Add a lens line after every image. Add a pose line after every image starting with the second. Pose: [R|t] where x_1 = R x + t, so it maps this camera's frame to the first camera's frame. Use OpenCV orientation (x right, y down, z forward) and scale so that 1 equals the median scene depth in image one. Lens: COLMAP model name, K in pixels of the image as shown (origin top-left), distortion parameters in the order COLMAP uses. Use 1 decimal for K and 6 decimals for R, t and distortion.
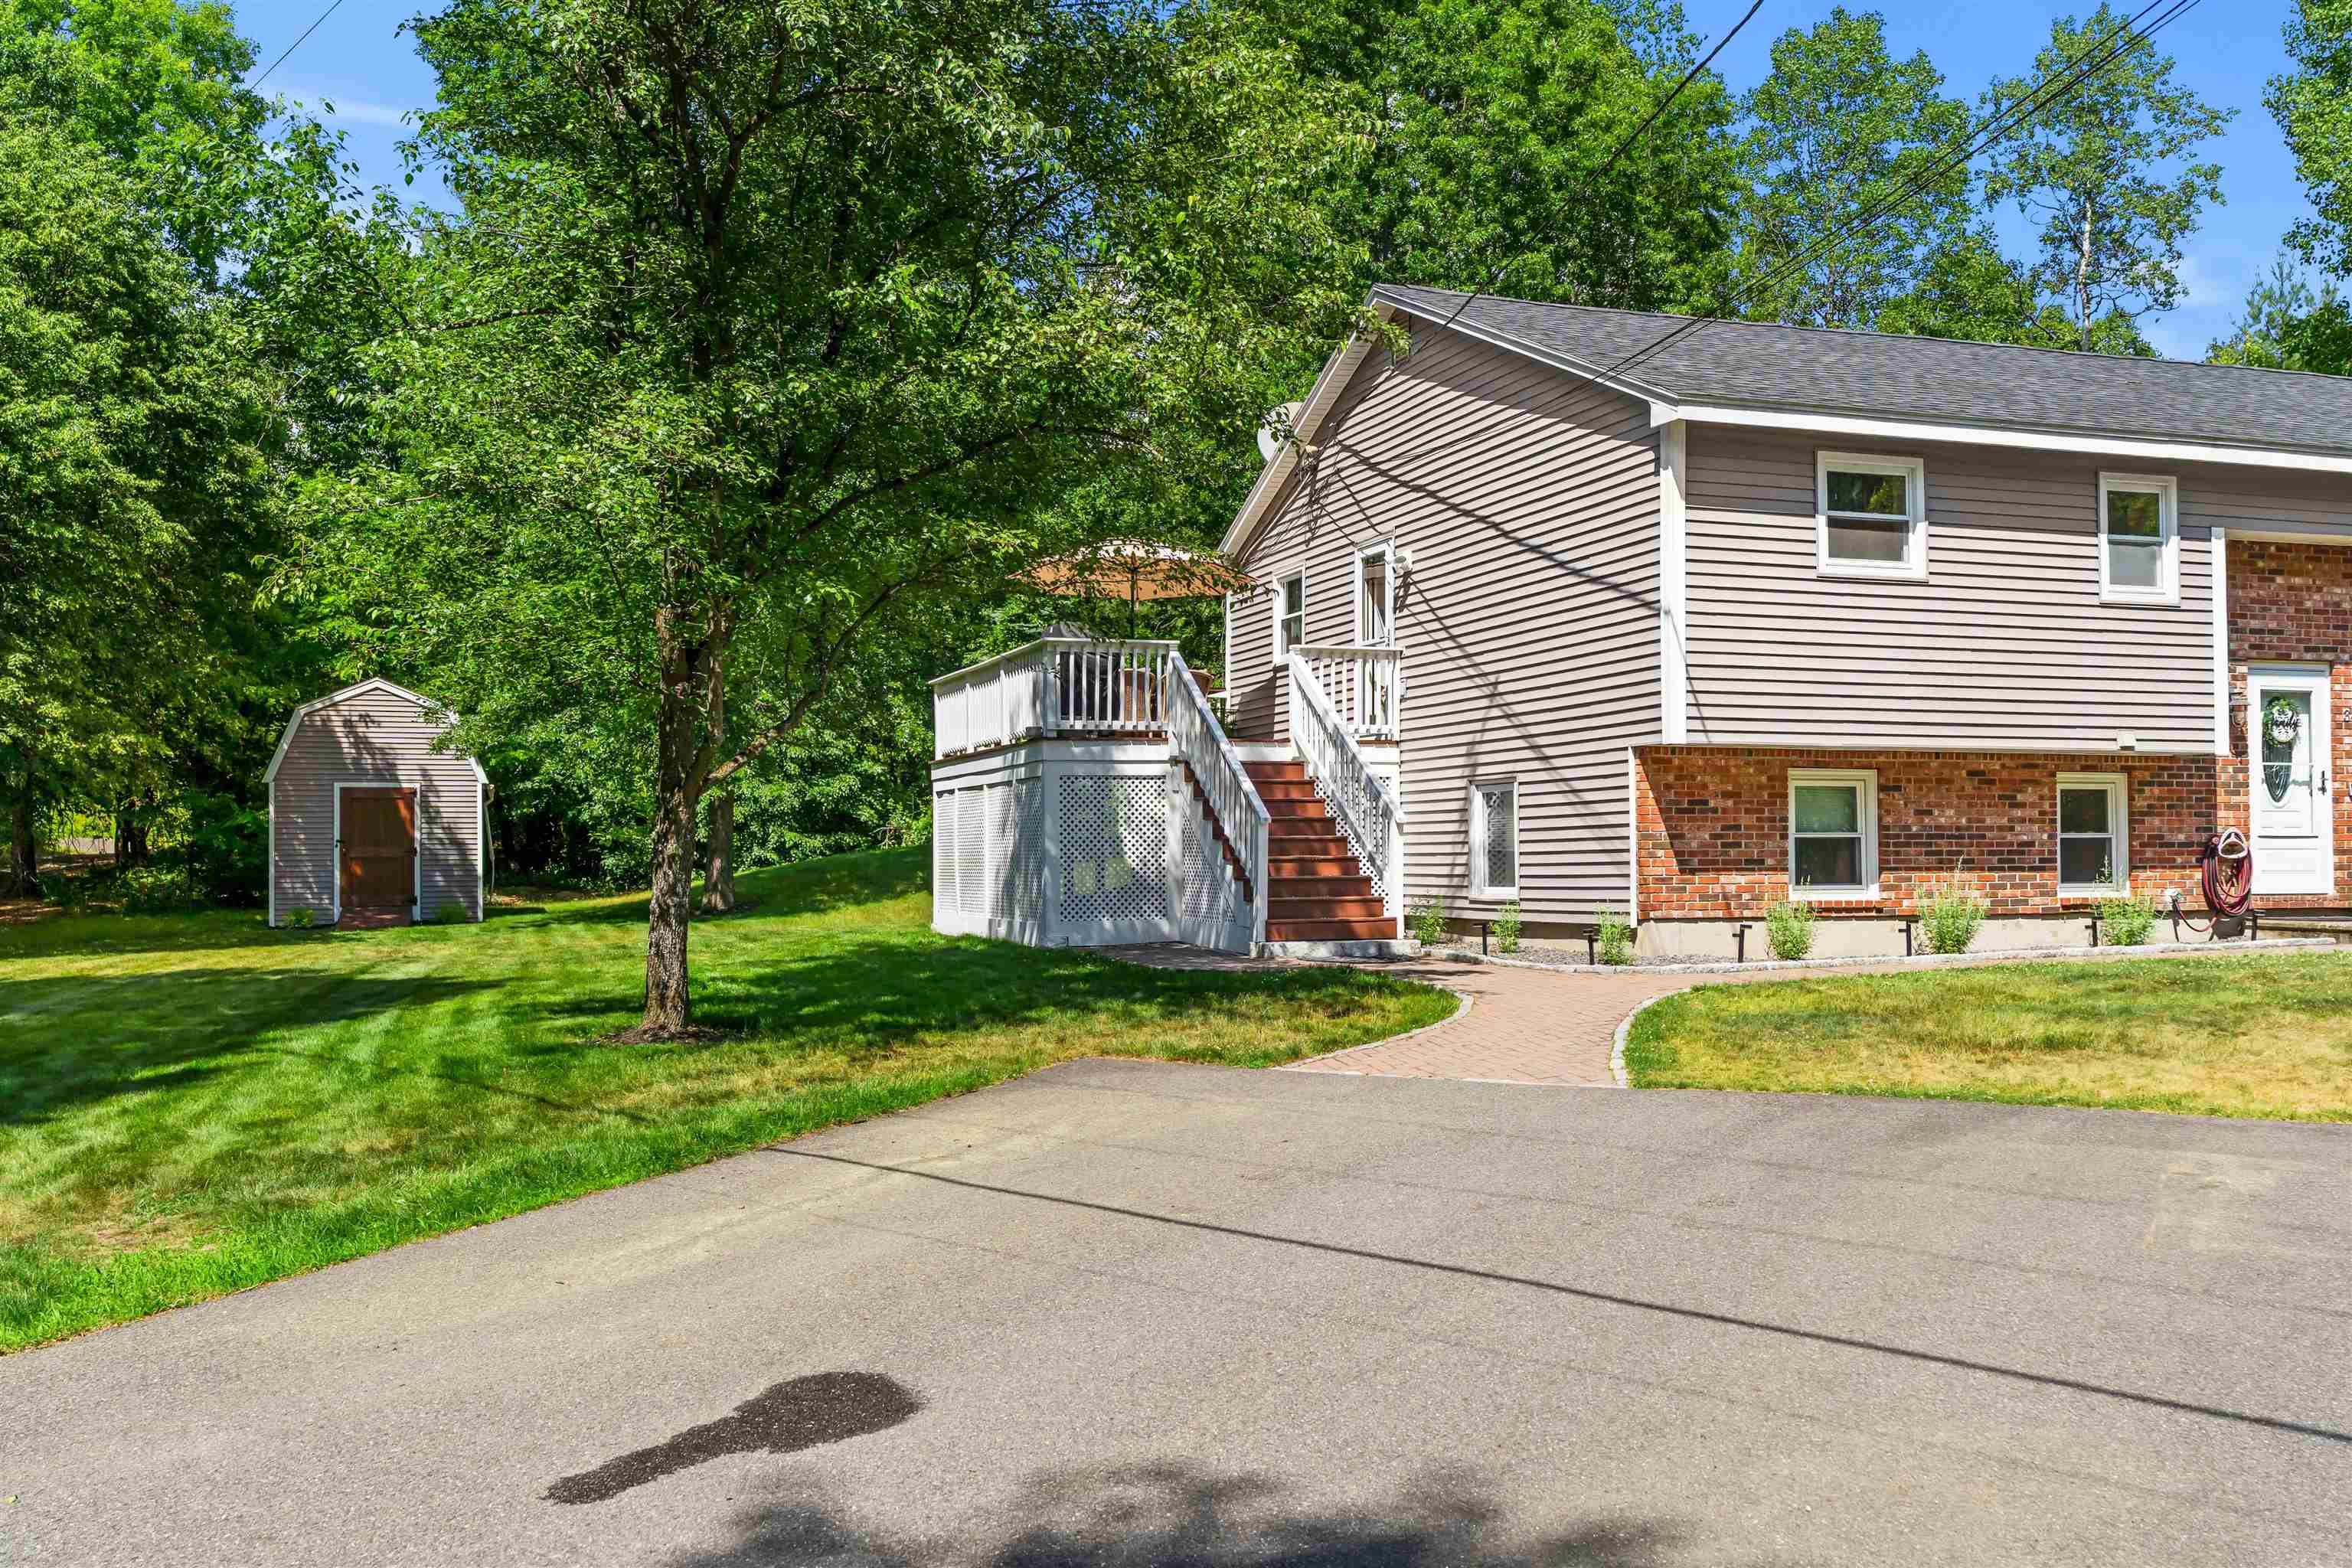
lens RADIAL K [[2111.1, 0, 1198.7], [0, 2111.1, 820.1], [0, 0, 1]] dist [-0.016838, 0.005033]
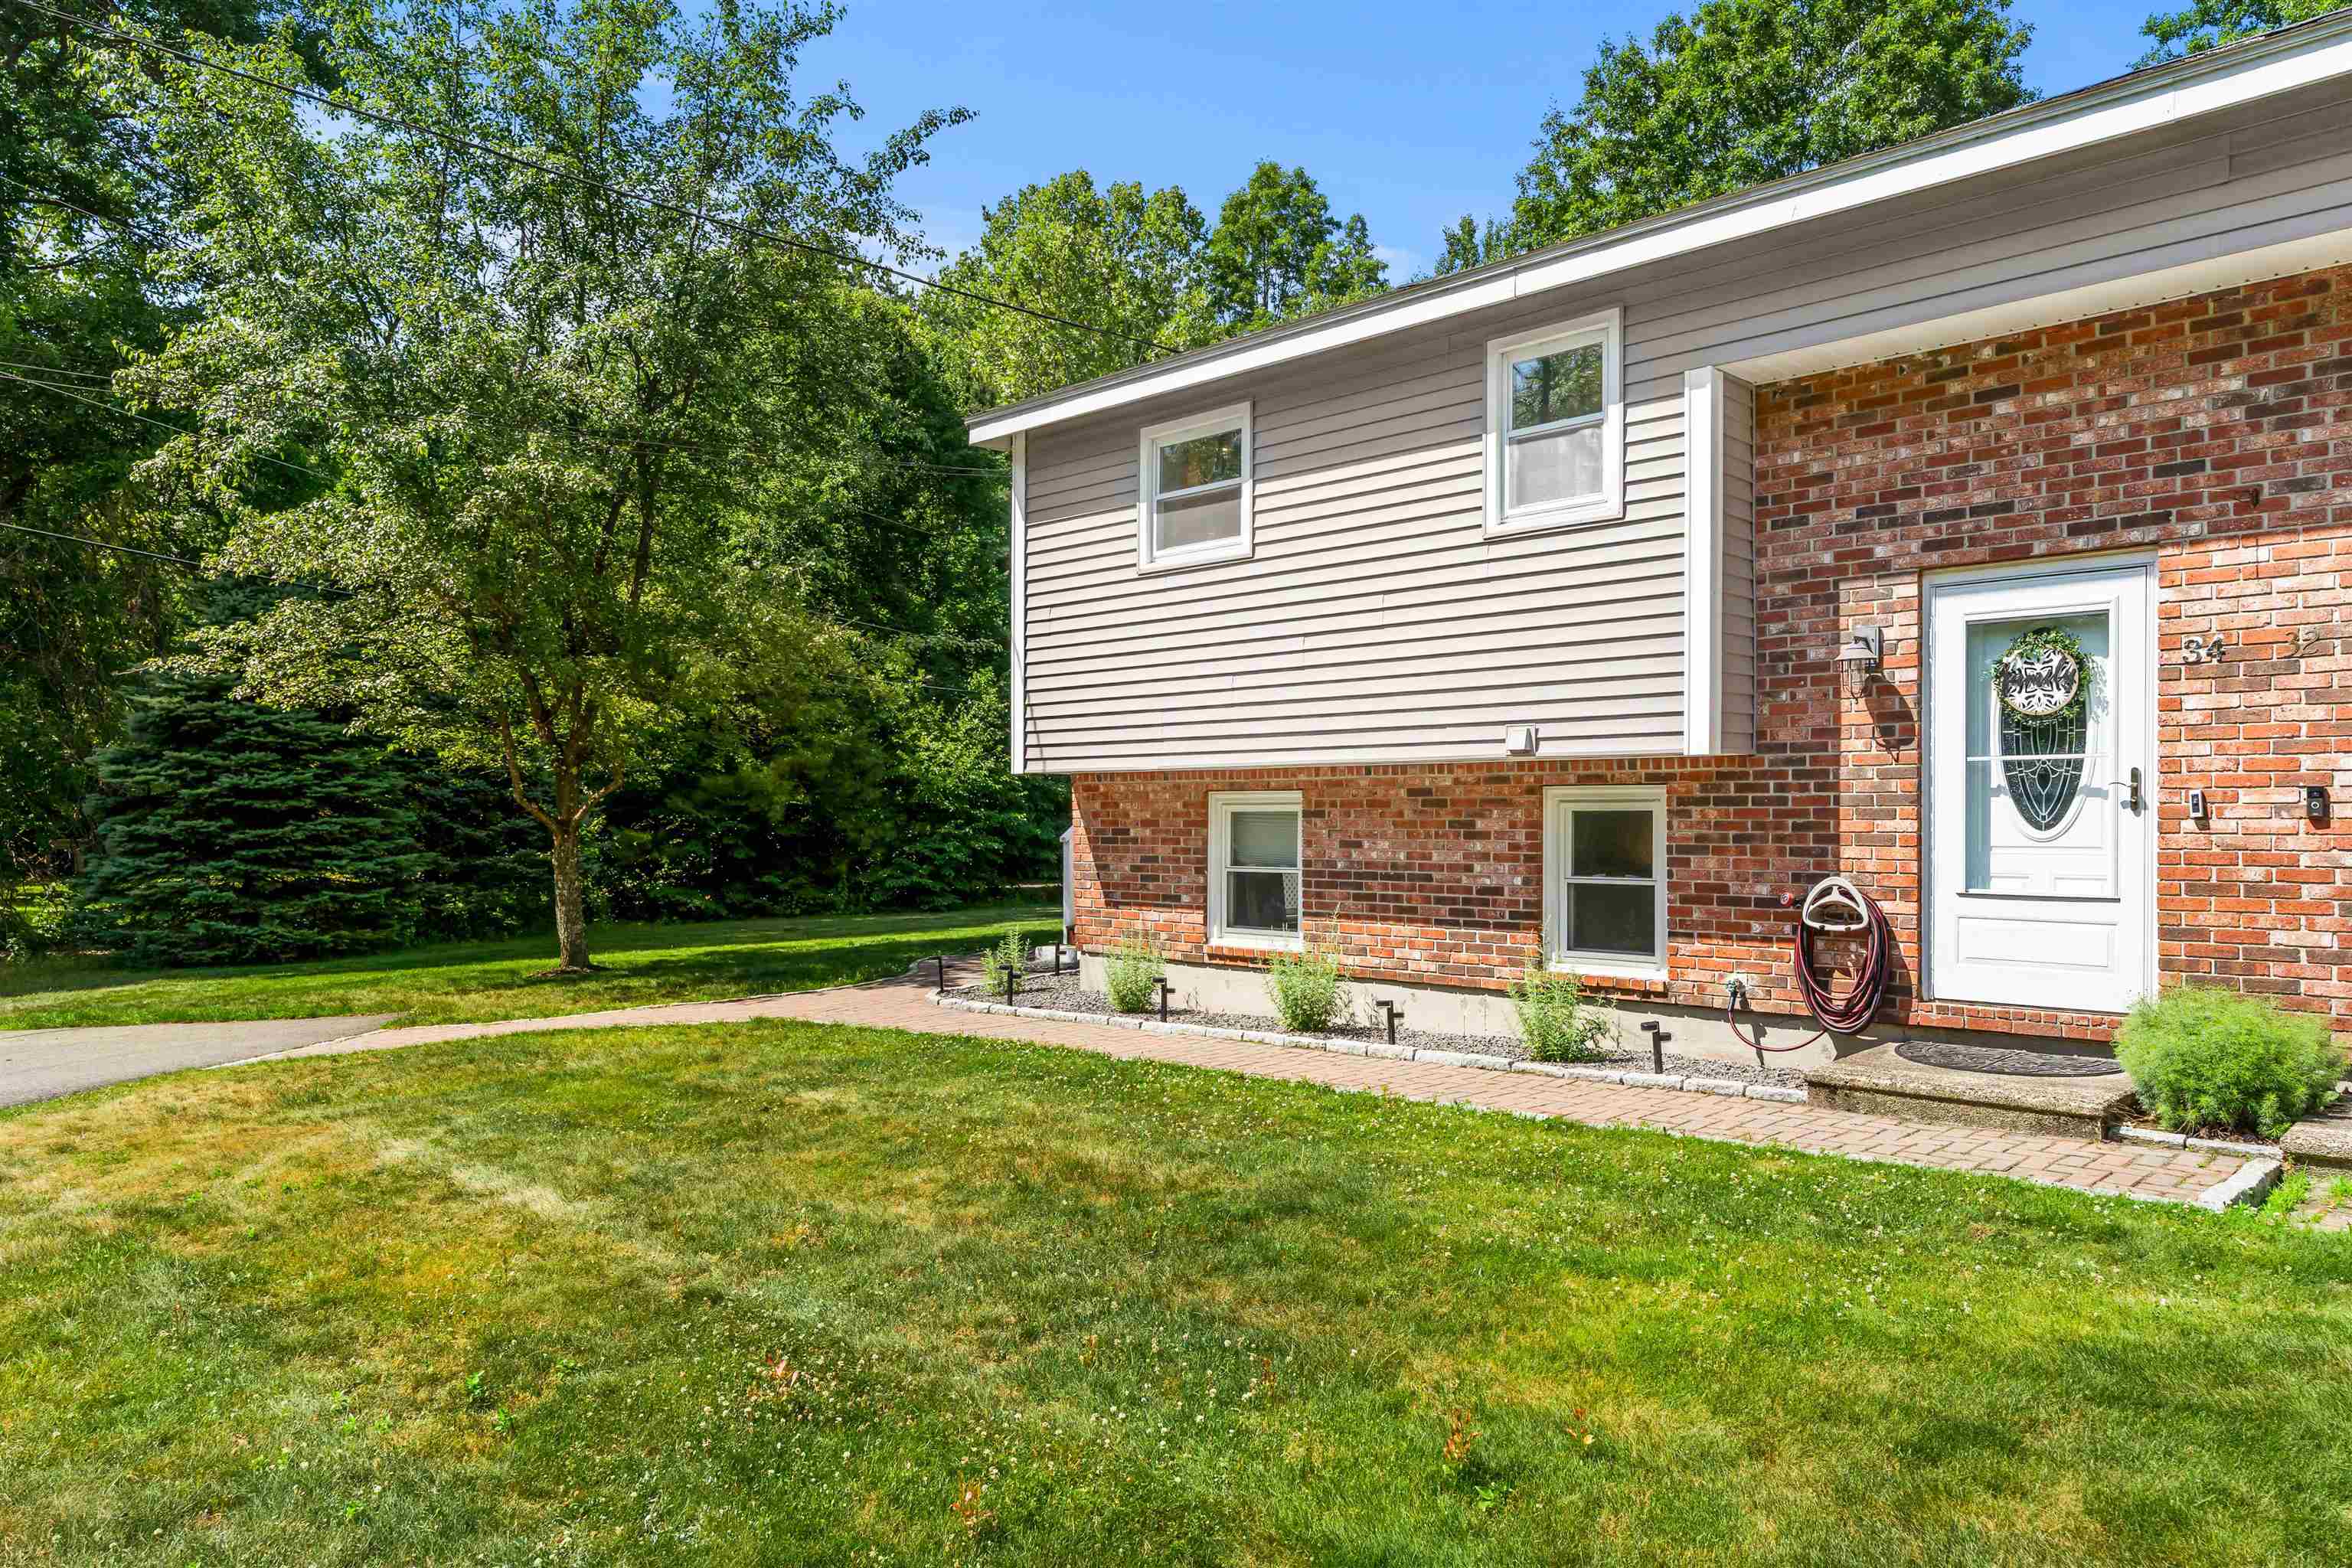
lens RADIAL K [[1569.3, 0, 1172.8], [0, 1569.3, 828.6], [0, 0, 1]] dist [0.004534, 0.002813]
pose [[0.439222, 0.010314, -0.898319, 0.822935], [0.017410, 0.999649, 0.019990, -0.021870], [0.898210, -0.024420, 0.438888, 0.676834]]
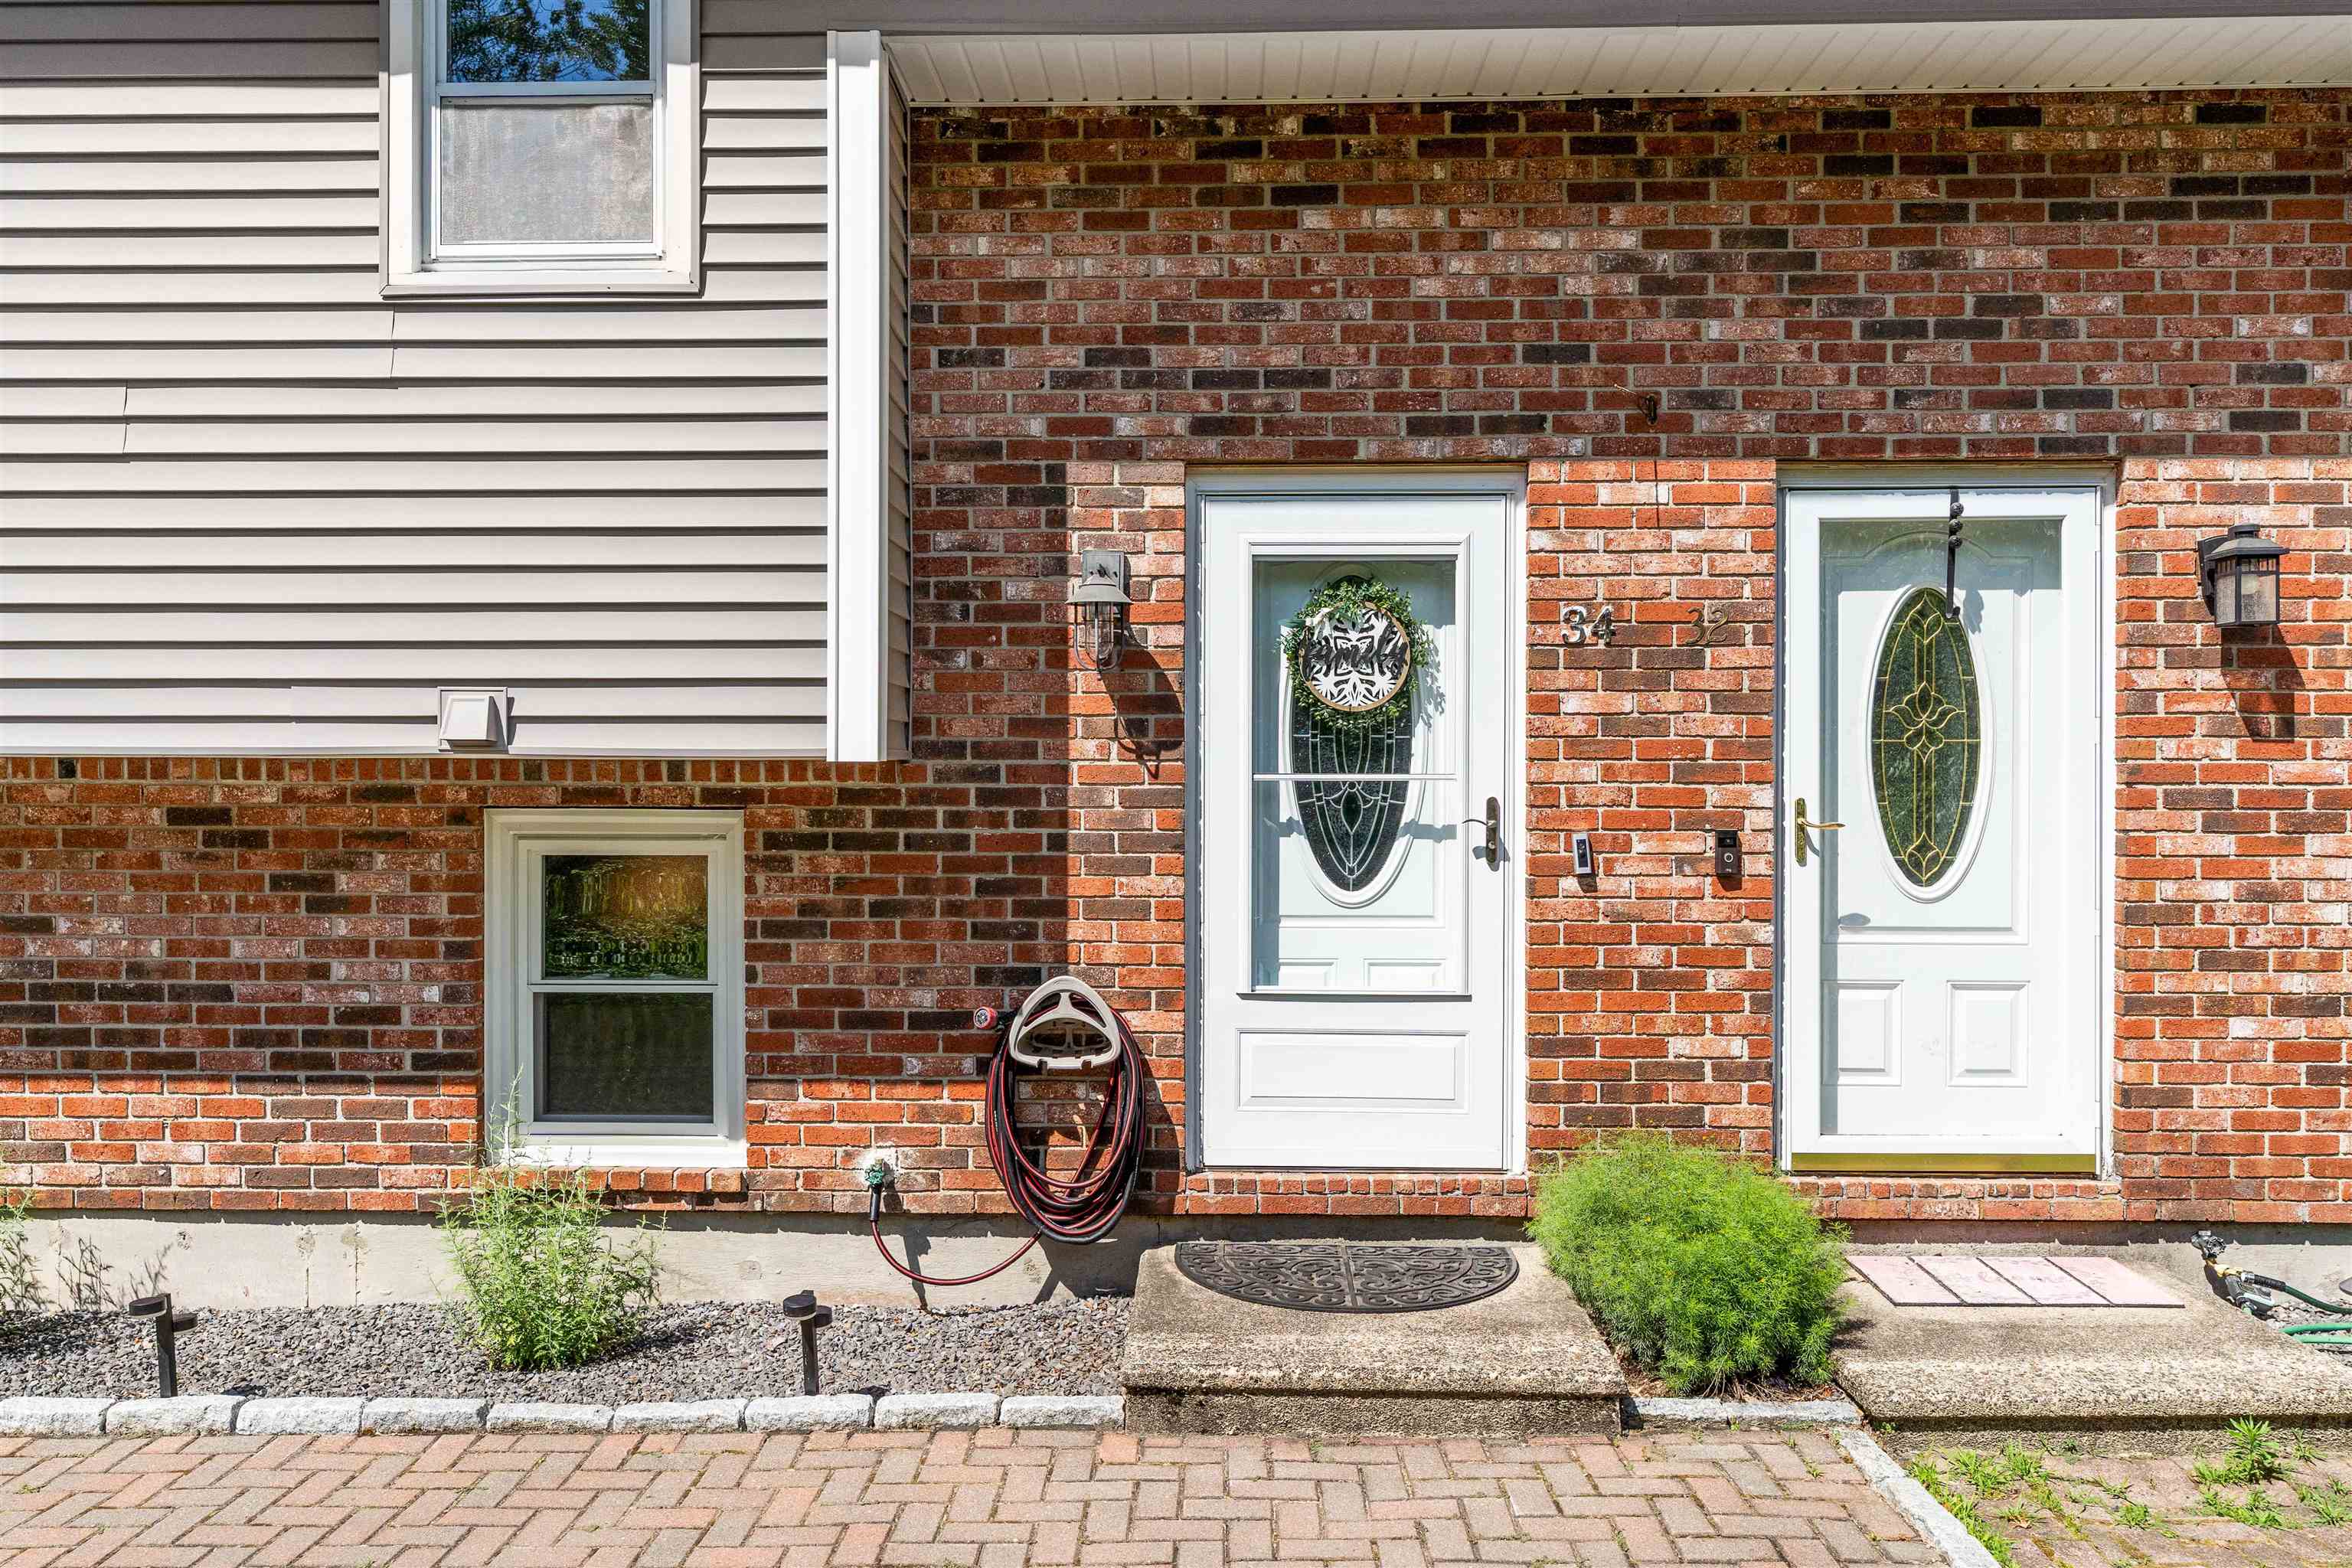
lens RADIAL K [[1753.8, 0, 1188.8], [0, 1753.8, 808.2], [0, 0, 1]] dist [0.000125, 0.002139]
pose [[0.935706, 0.009310, -0.352657, 0.628576], [0.001281, 0.999555, 0.029788, -0.032076], [0.352778, -0.028325, 0.935278, 0.777386]]
